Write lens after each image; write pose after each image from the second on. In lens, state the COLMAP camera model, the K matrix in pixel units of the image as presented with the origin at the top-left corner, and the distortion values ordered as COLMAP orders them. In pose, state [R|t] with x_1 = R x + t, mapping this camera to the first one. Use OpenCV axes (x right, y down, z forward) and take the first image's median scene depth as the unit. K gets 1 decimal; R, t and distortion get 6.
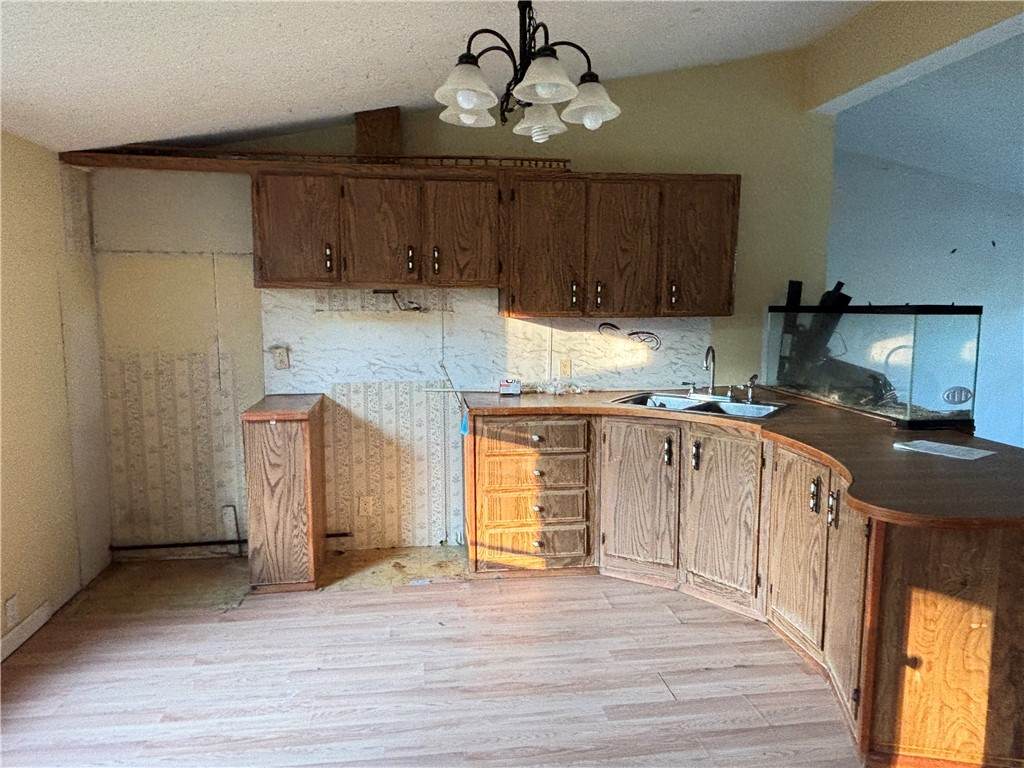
lens RADIAL K [[672.4, 0, 512.0], [0, 672.4, 384.0], [0, 0, 1]] dist [0.052059, -0.079931]
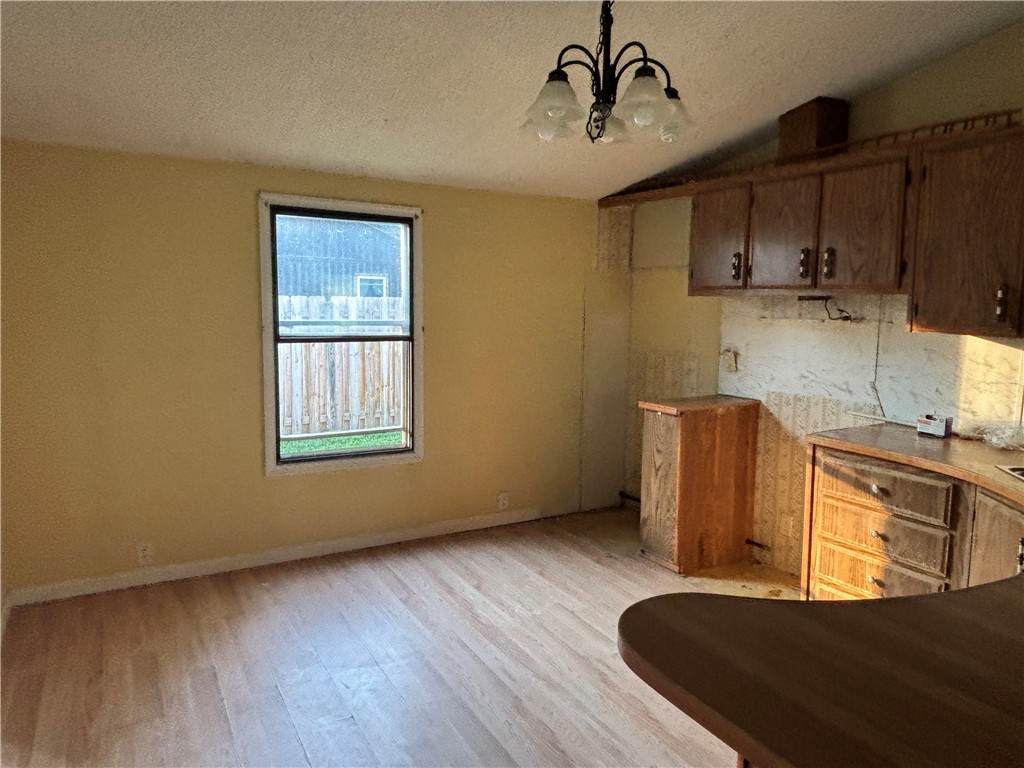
lens RADIAL K [[672.4, 0, 512.0], [0, 672.4, 384.0], [0, 0, 1]] dist [0.052059, -0.079931]
pose [[0.392626, 0.116791, -0.912252, 0.551256], [-0.124886, 0.989487, 0.072929, -0.041769], [0.911180, 0.085294, 0.403084, 0.291196]]
